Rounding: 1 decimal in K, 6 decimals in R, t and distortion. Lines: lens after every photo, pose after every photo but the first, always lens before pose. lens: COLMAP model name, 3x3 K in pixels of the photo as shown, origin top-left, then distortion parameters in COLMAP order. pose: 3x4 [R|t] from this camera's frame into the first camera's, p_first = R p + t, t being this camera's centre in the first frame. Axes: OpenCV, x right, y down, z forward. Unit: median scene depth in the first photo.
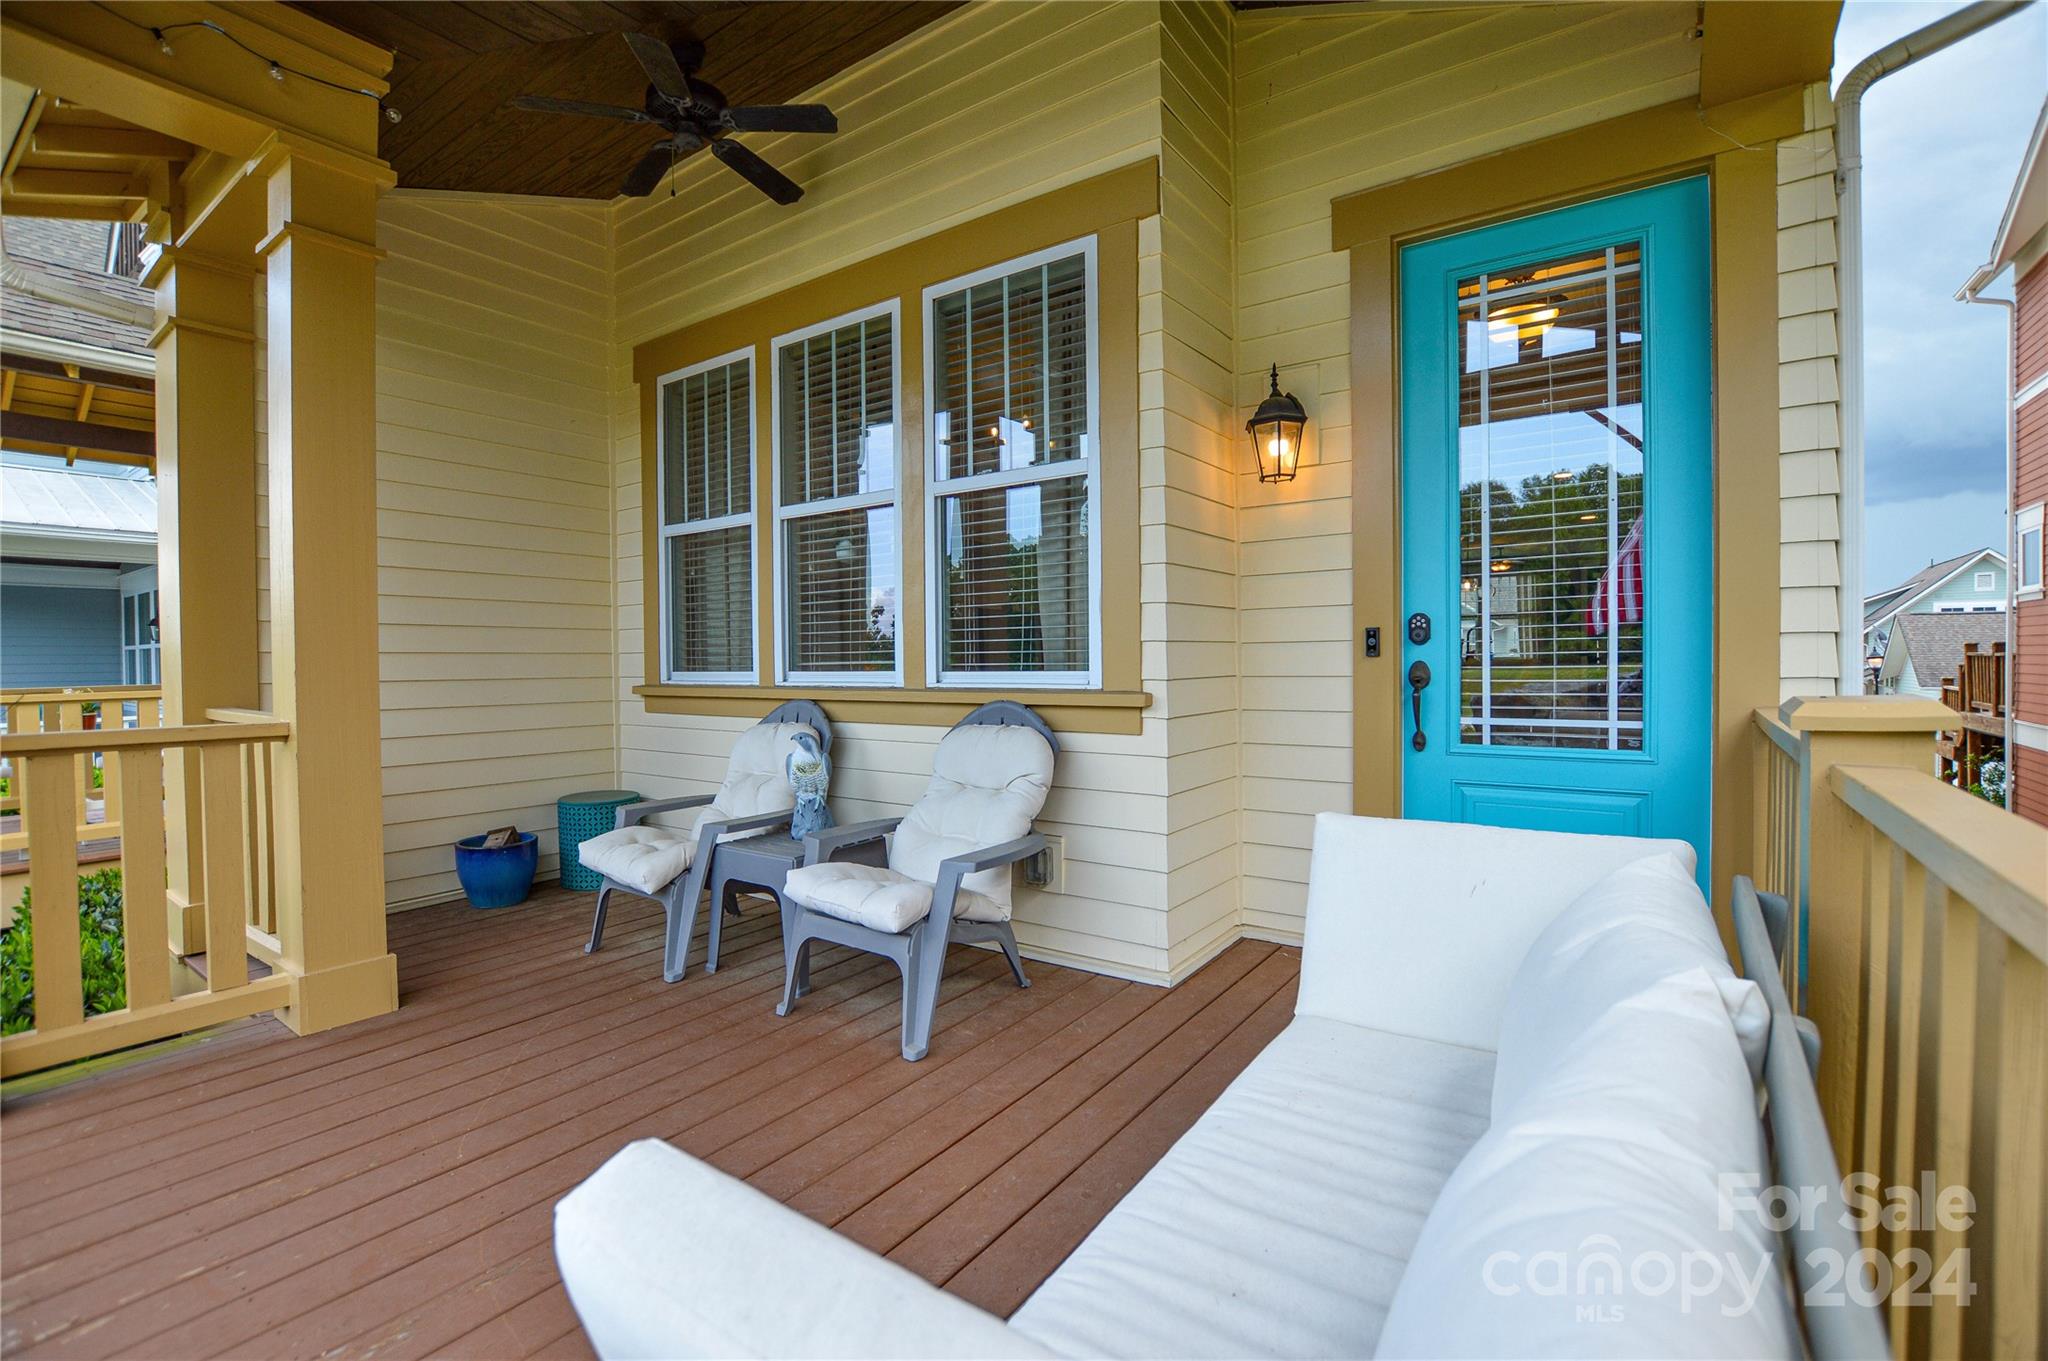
lens RADIAL K [[919.1, 0, 1015.5], [0, 919.1, 676.8], [0, 0, 1]] dist [-0.026447, 0.000270]
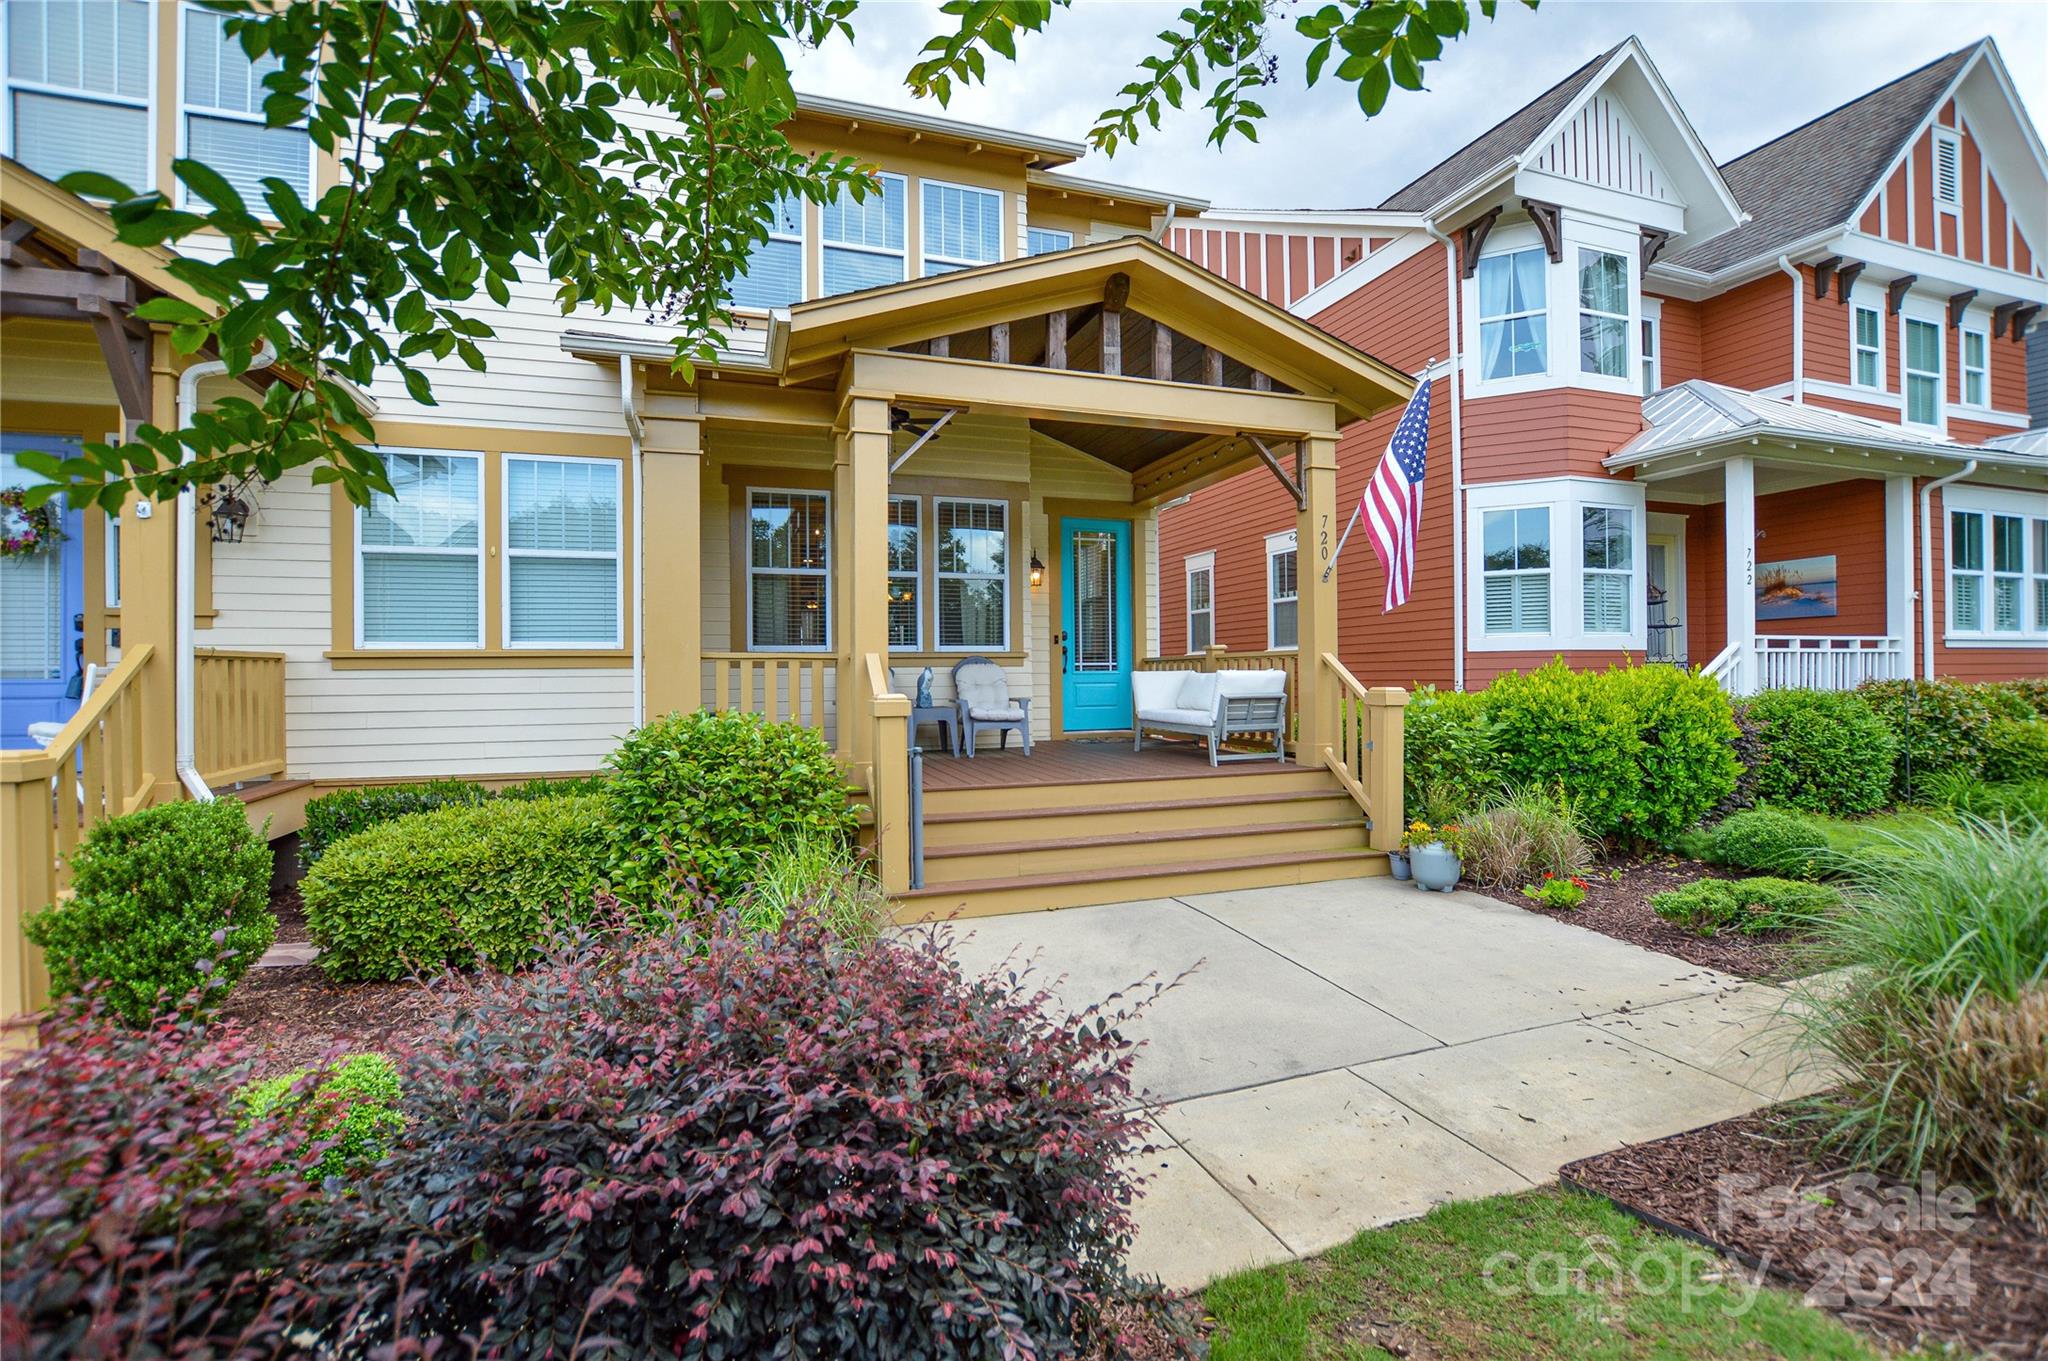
lens RADIAL K [[919.1, 0, 1015.5], [0, 919.1, 676.8], [0, 0, 1]] dist [-0.026447, 0.000270]
pose [[0.583231, 0.004629, 0.812293, -2.162027], [0.018610, 0.999645, -0.019059, 0.141921], [-0.812093, 0.026232, 0.582938, -0.708395]]
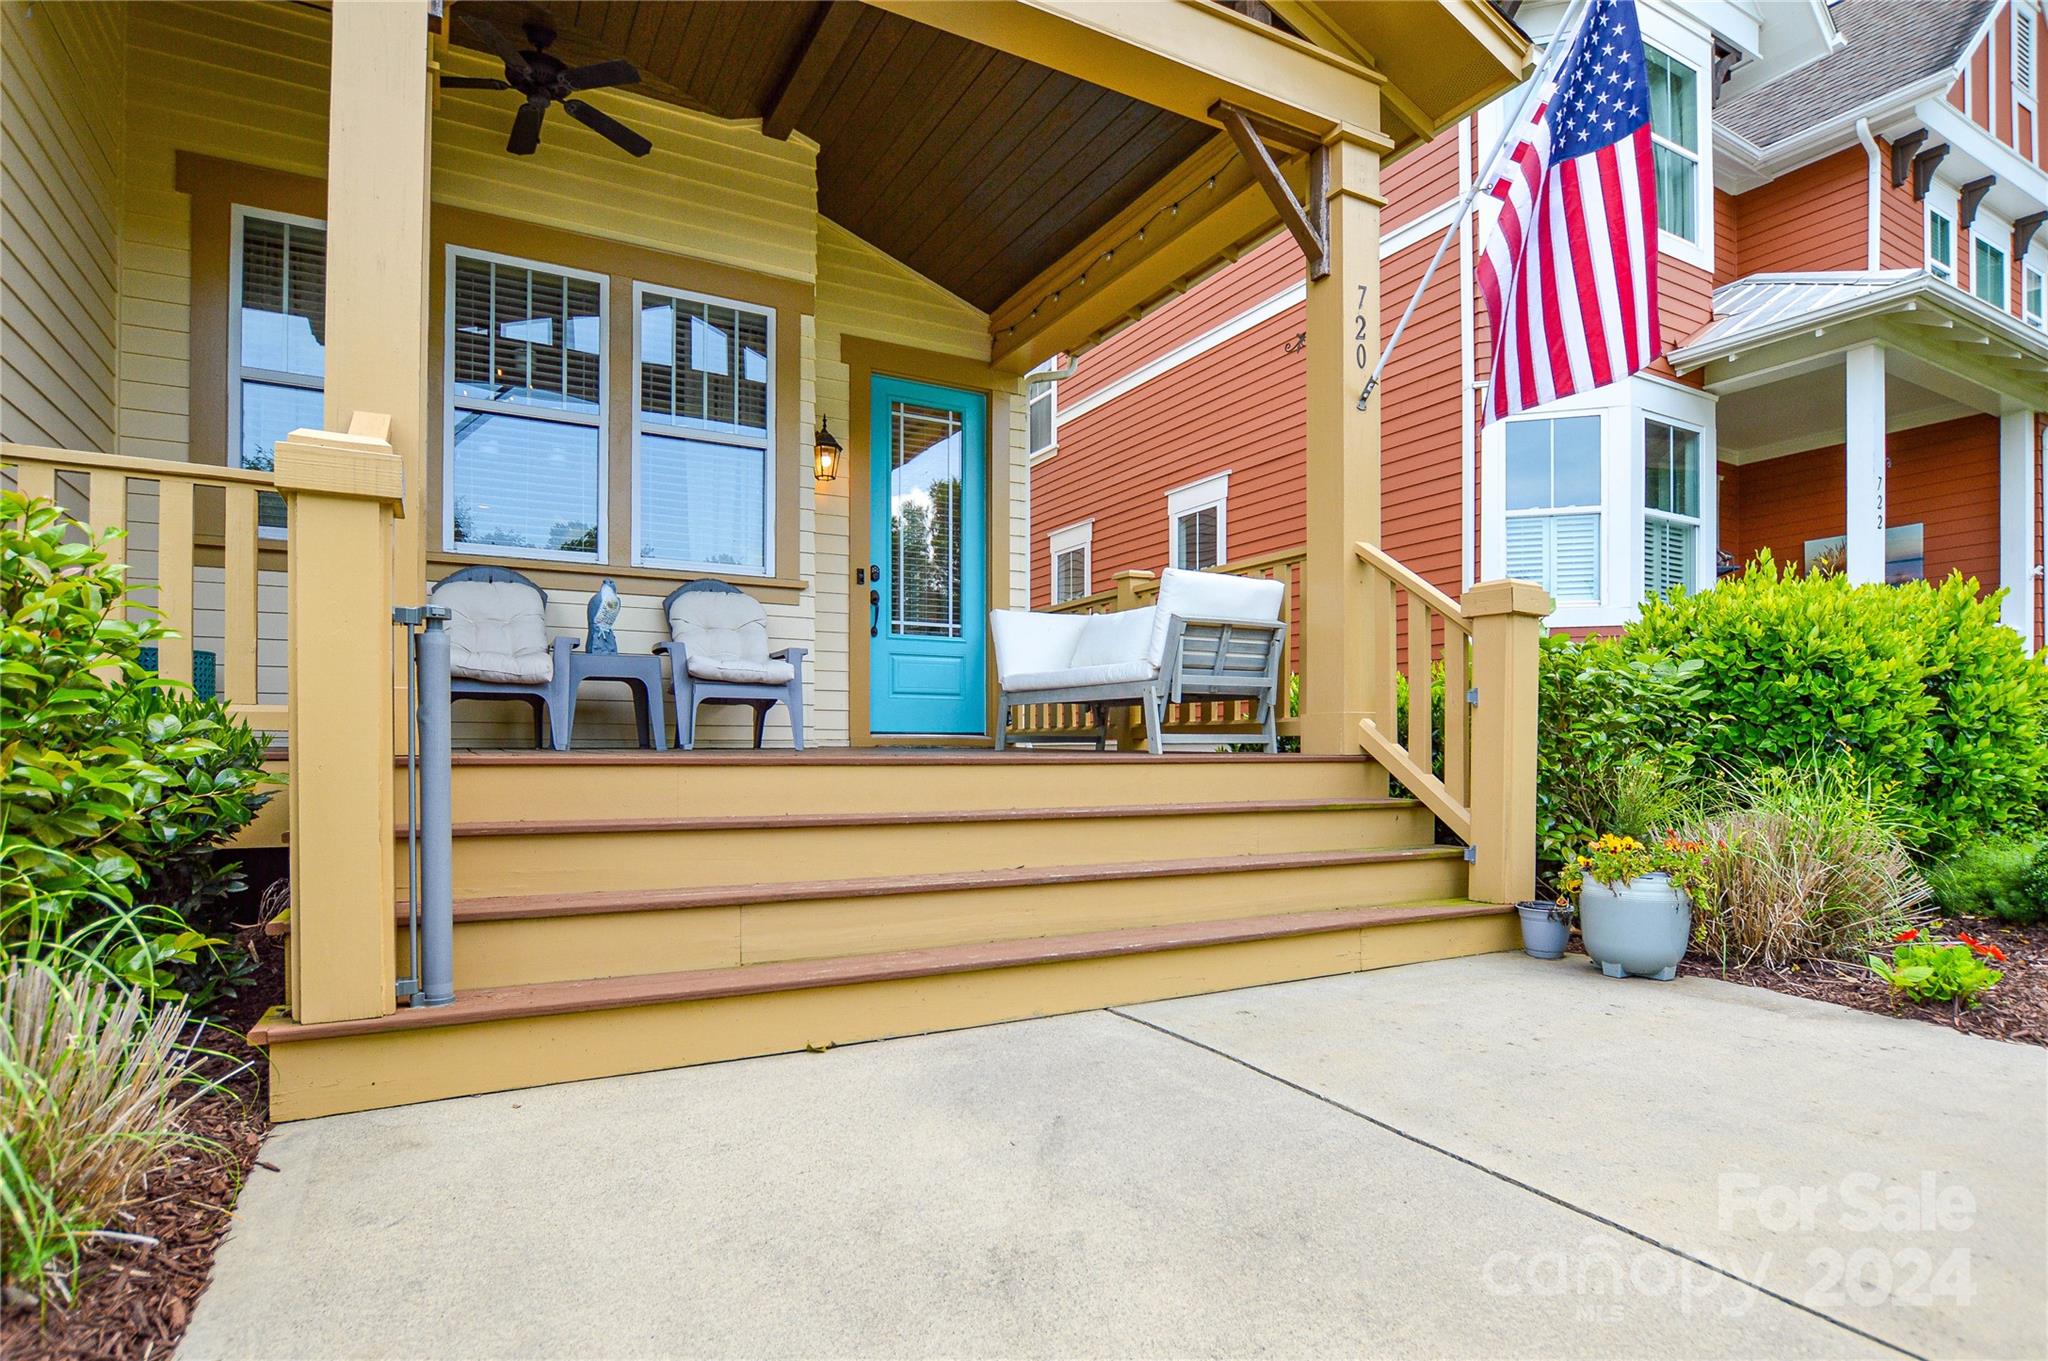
lens RADIAL K [[1067.4, 0, 1014.5], [0, 1067.4, 758.0], [0, 0, 1]] dist [-0.027040, 0.001002]
pose [[0.432358, 0.007767, 0.901668, -1.362443], [0.010545, 0.999851, -0.013669, 0.347224], [-0.901640, 0.015418, 0.432212, -0.216389]]
